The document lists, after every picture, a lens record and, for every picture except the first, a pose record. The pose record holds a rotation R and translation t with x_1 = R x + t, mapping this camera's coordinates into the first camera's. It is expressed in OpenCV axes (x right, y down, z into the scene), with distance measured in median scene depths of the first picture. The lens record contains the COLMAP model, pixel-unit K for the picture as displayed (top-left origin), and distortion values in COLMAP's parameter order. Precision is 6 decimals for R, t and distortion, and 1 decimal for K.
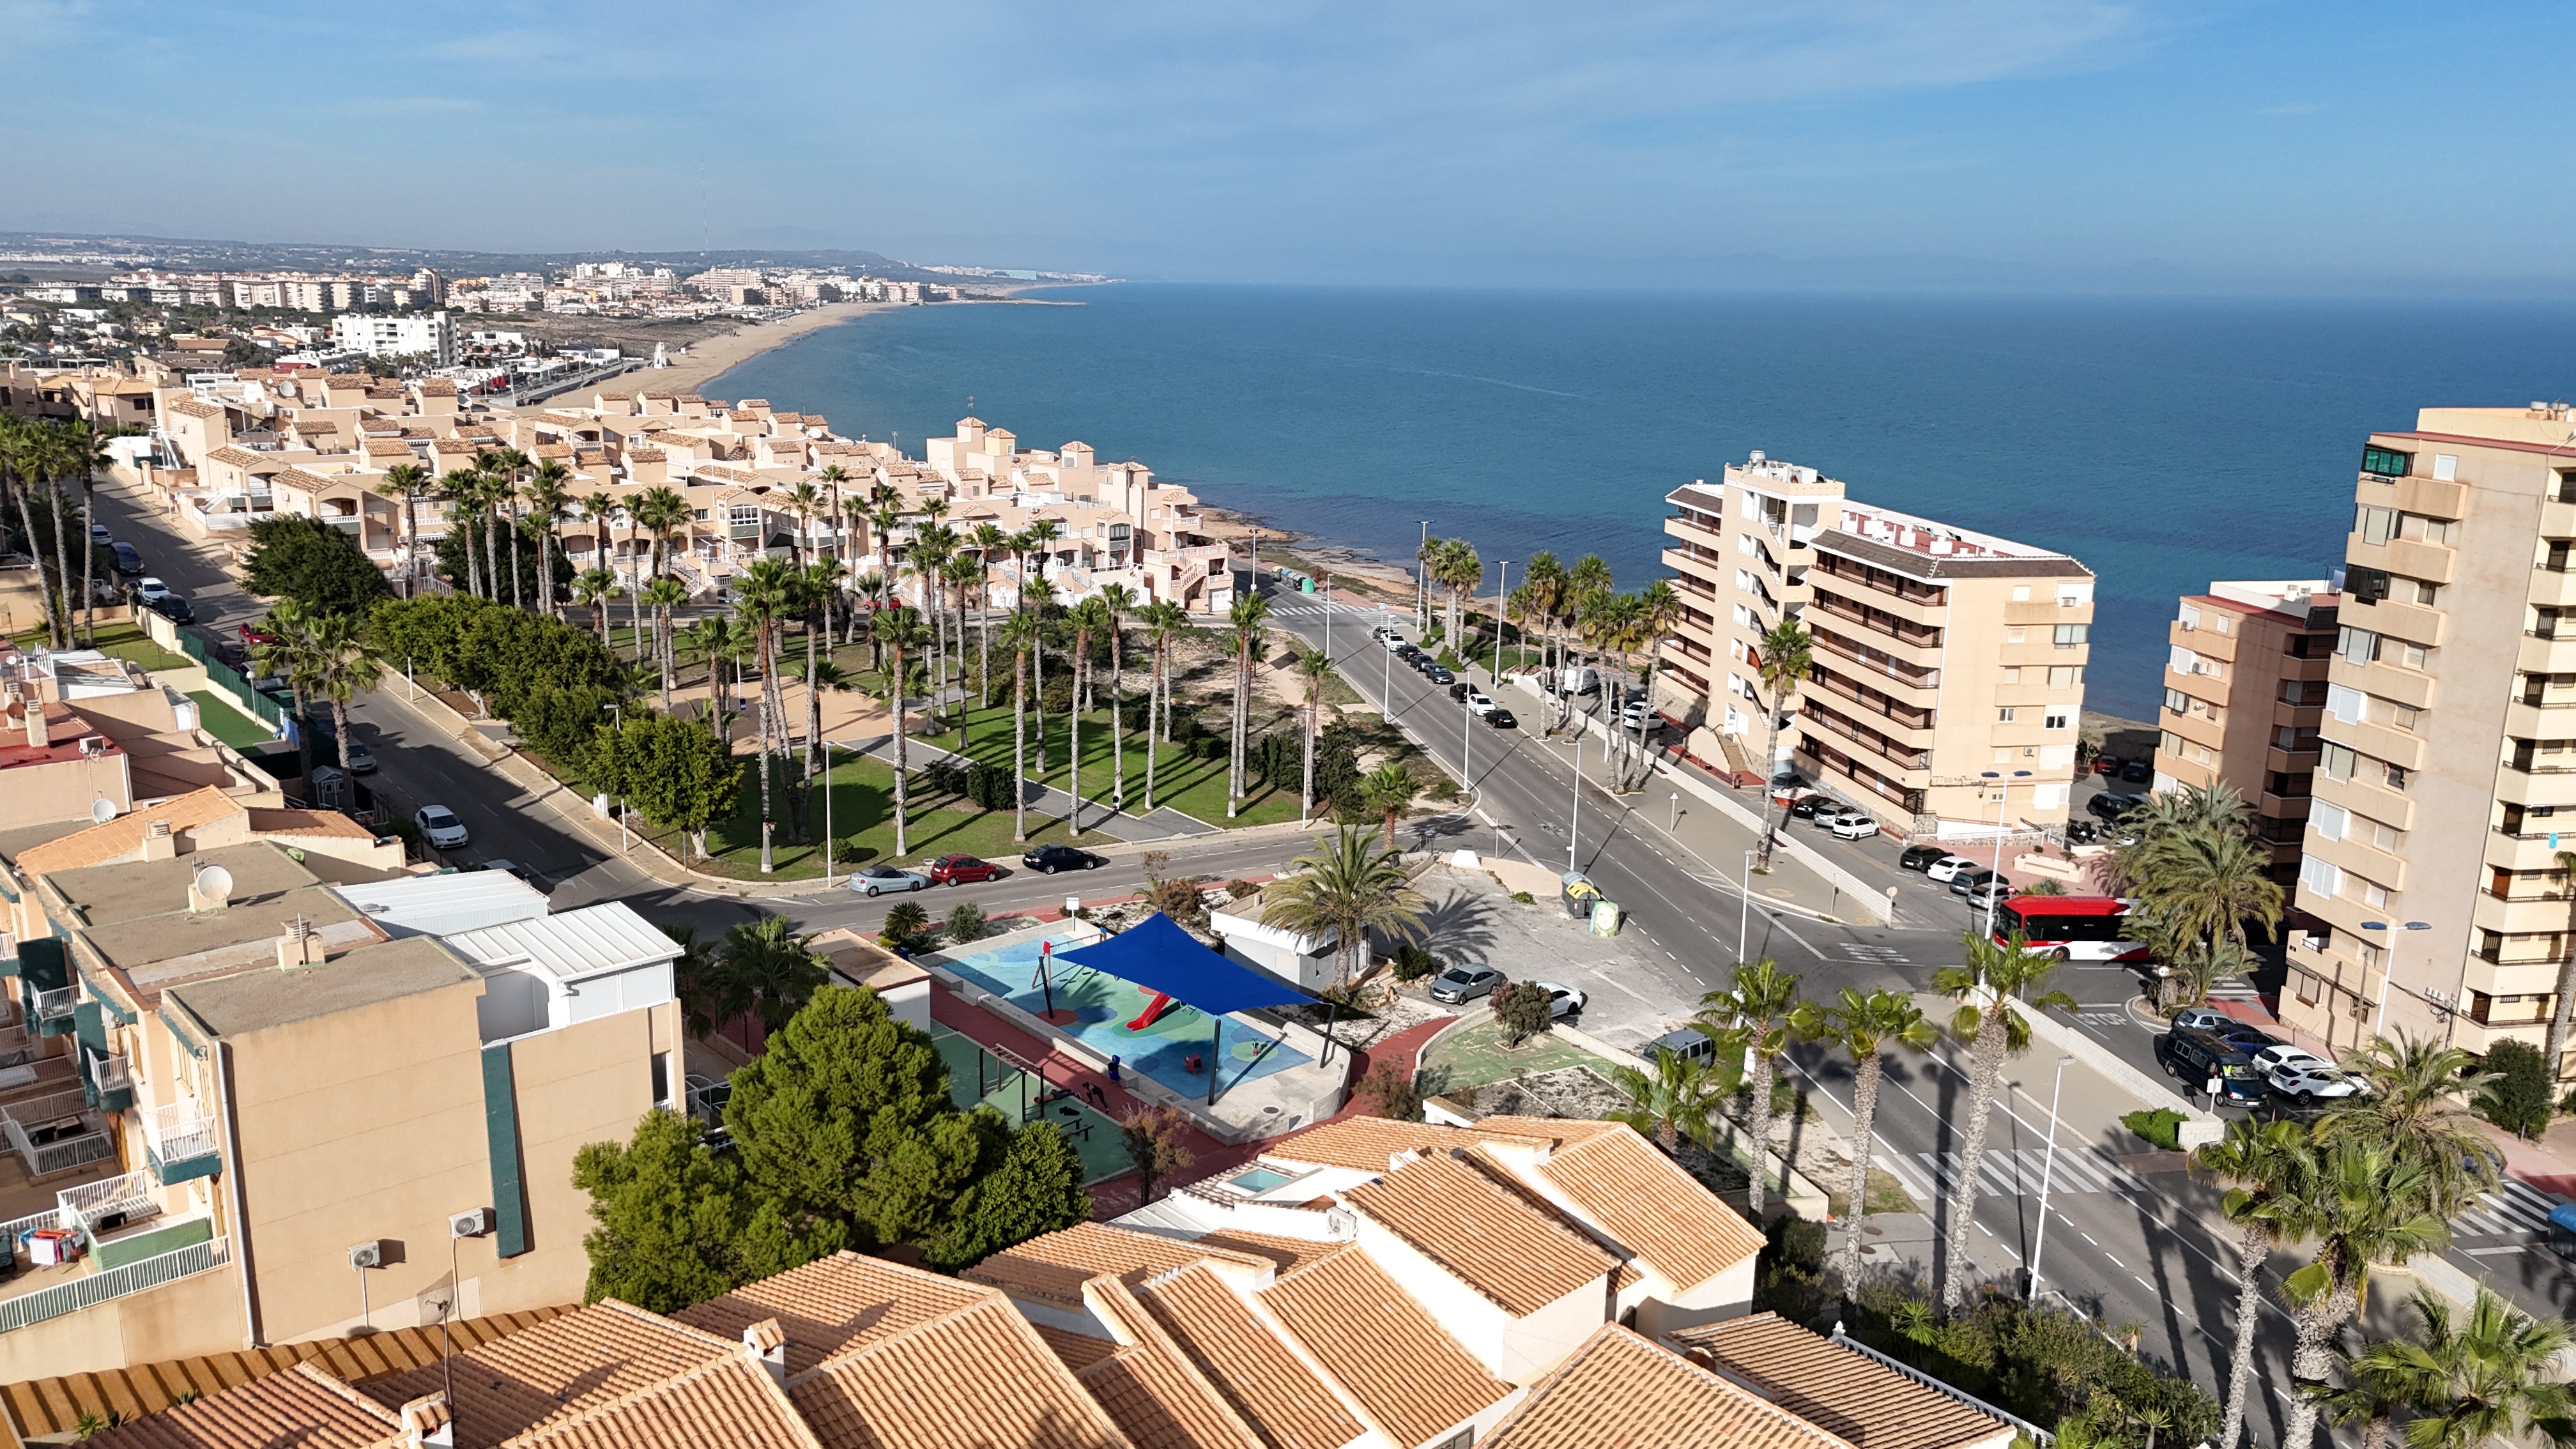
lens RADIAL K [[1866.3, 0, 1273.9], [0, 1866.3, 776.7], [0, 0, 1]] dist [0.071552, -0.112703]
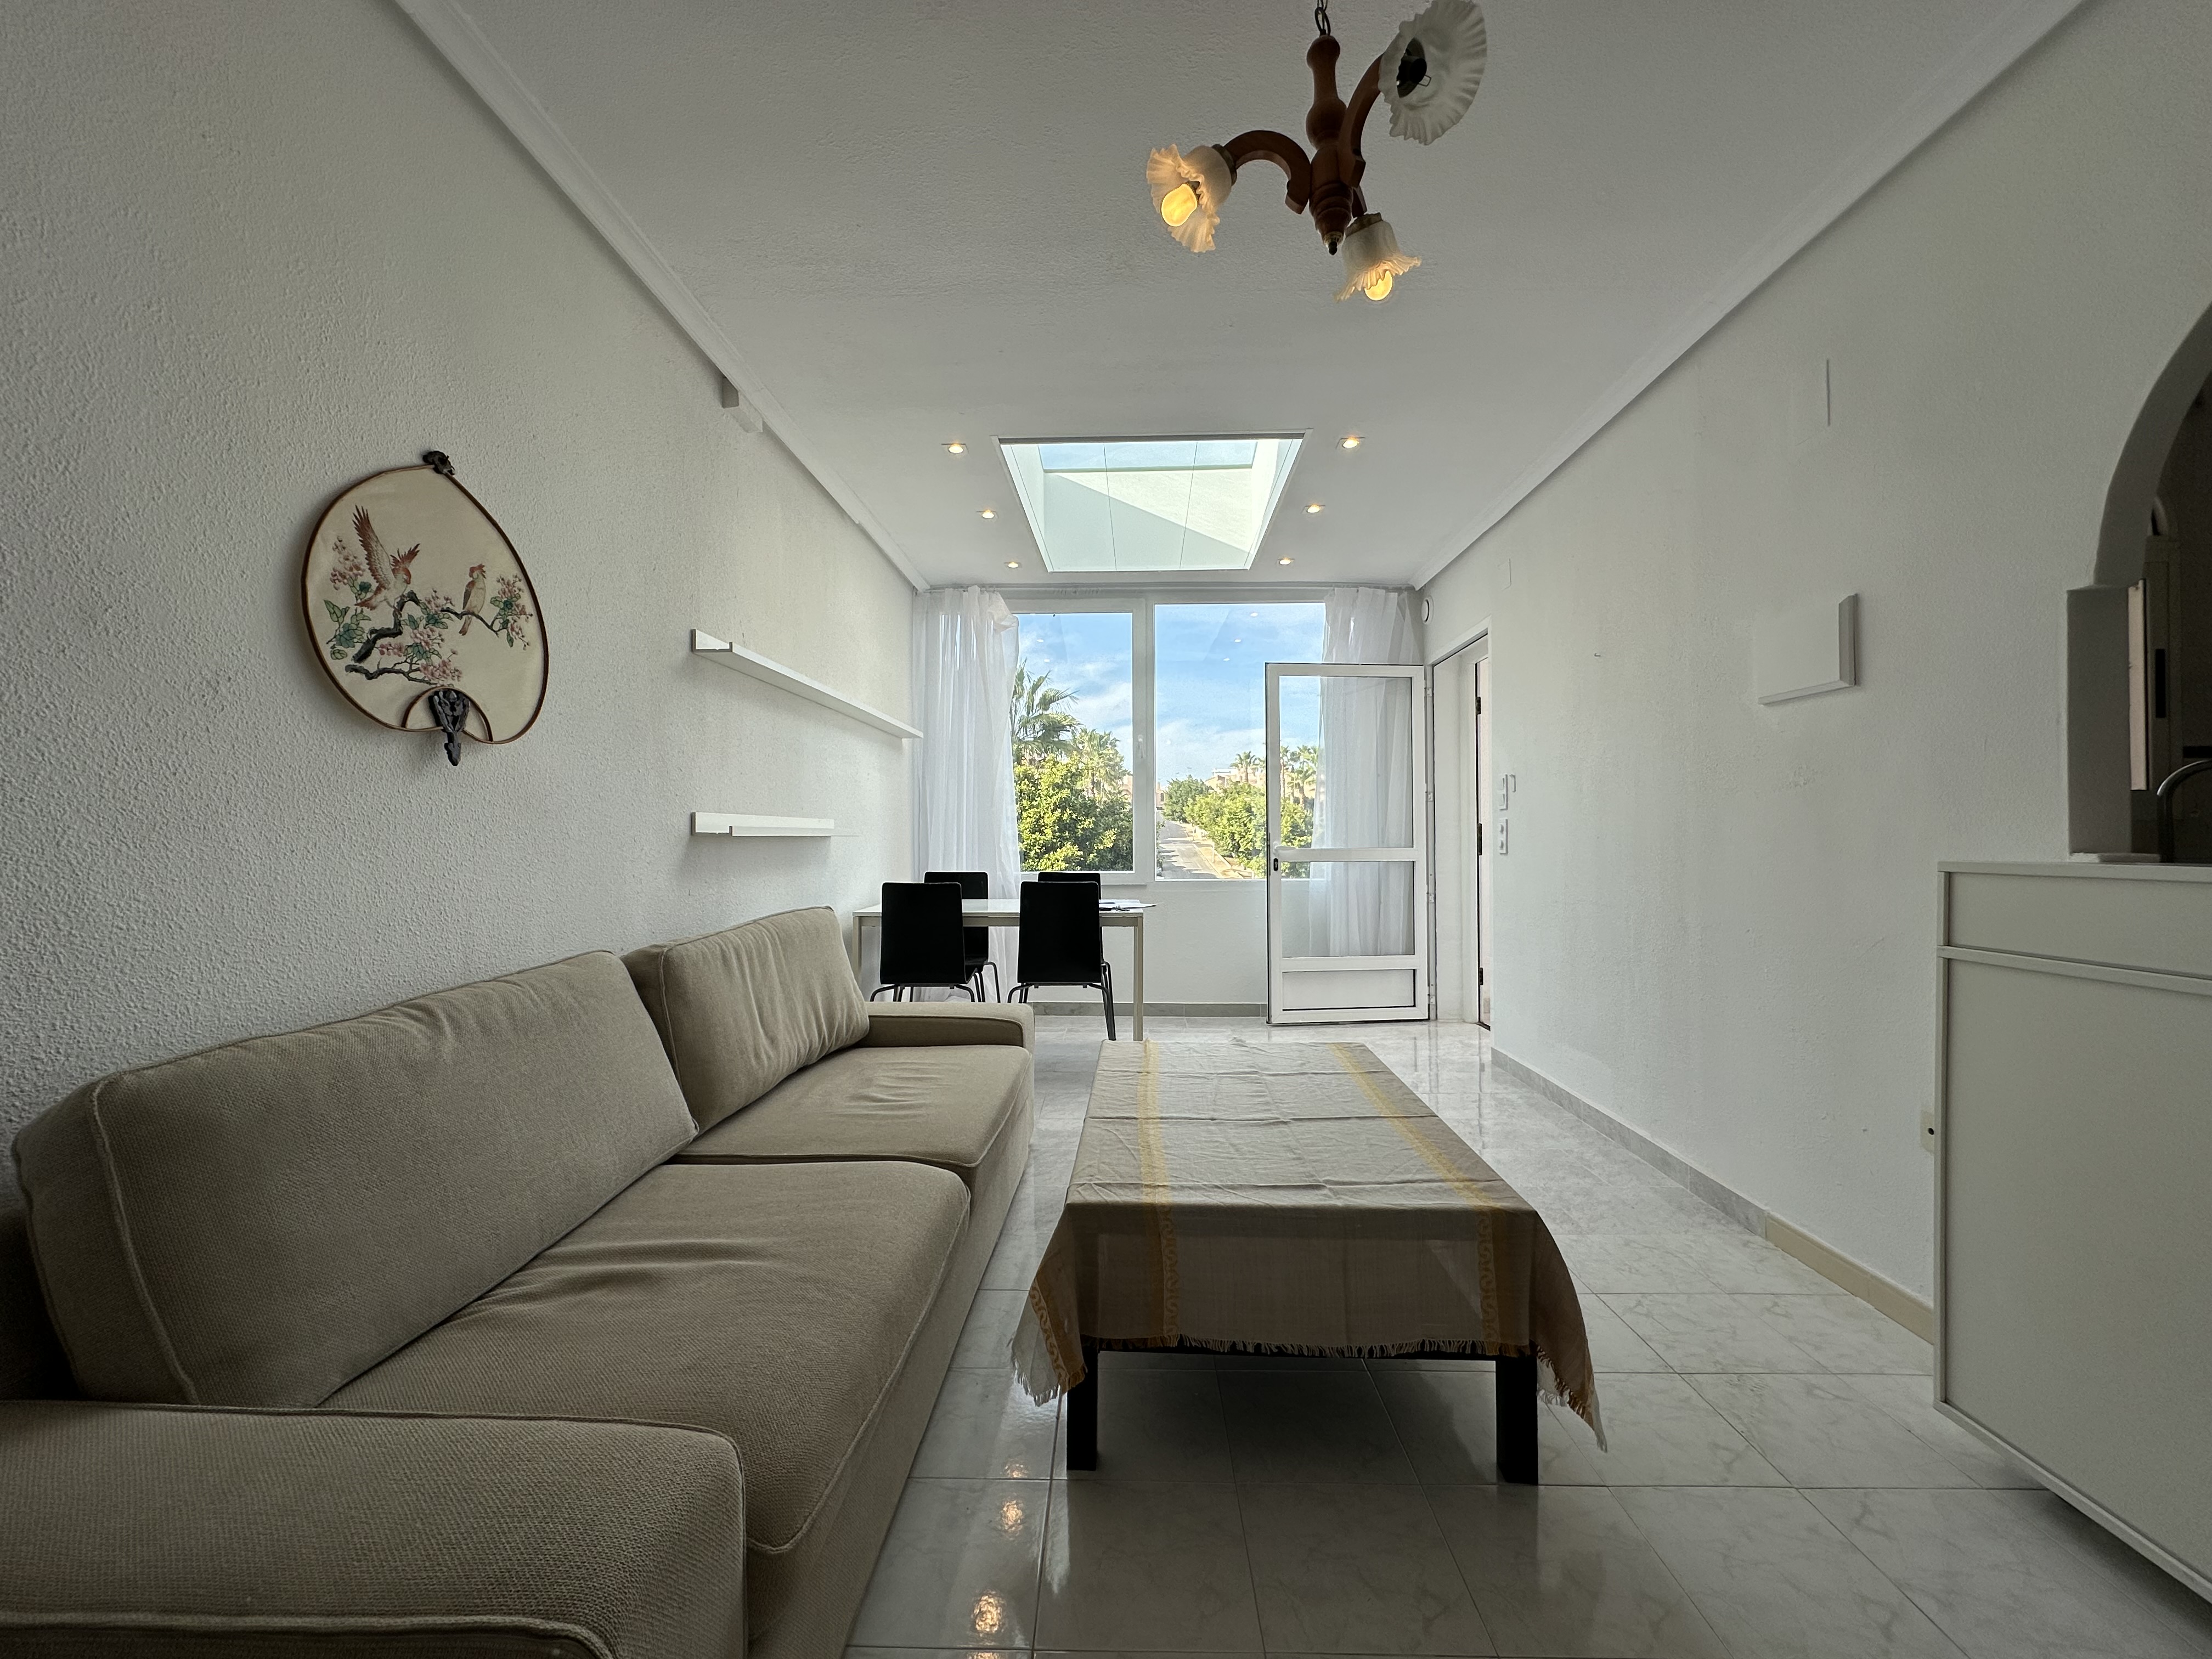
lens RADIAL K [[878.8, 0, 1105.5], [0, 878.8, 828.4], [0, 0, 1]] dist [-0.001674, 0.000250]
pose [[0.727799, -0.026591, -0.685275, 0.024299], [-0.159945, 0.965109, -0.207319, 0.143171], [0.666878, 0.260493, 0.698153, 0.483163]]
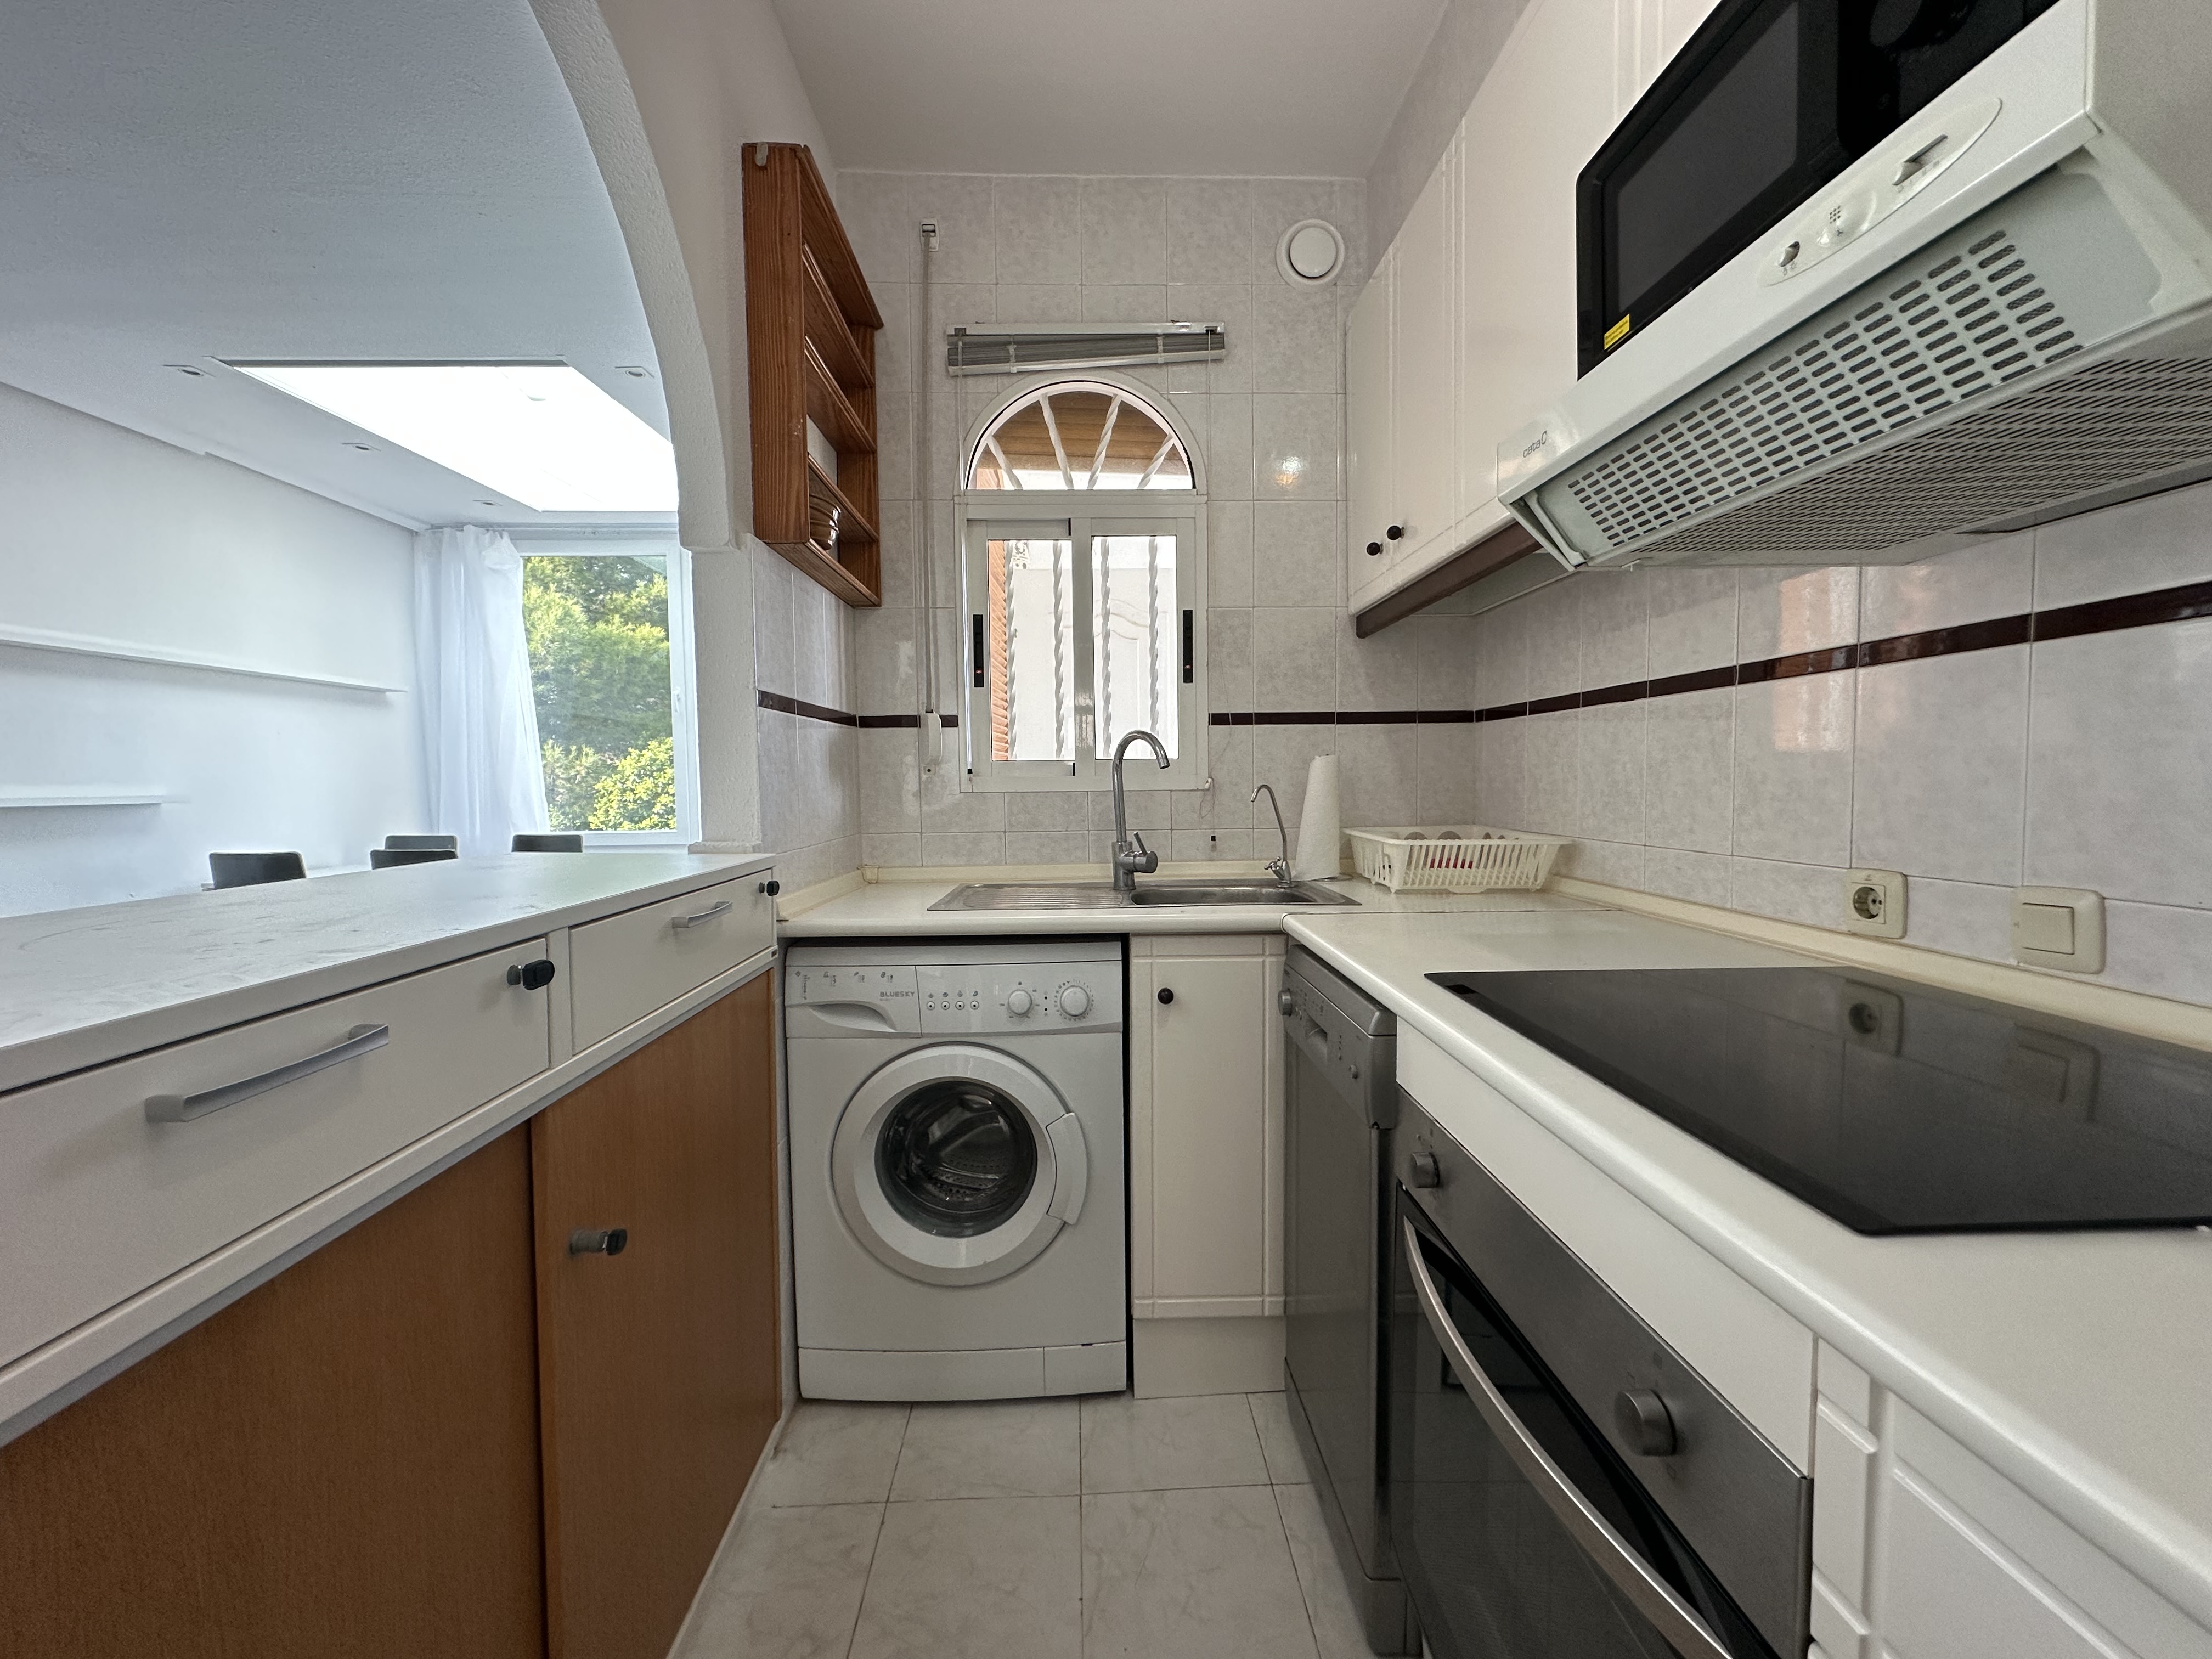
lens RADIAL K [[878.8, 0, 1105.5], [0, 878.8, 828.4], [0, 0, 1]] dist [-0.001674, 0.000250]
pose [[0.768582, 0.010599, -0.639663, 0.041699], [-0.139577, 0.978554, -0.151493, 0.138307], [0.624340, 0.205717, 0.753579, 0.500022]]
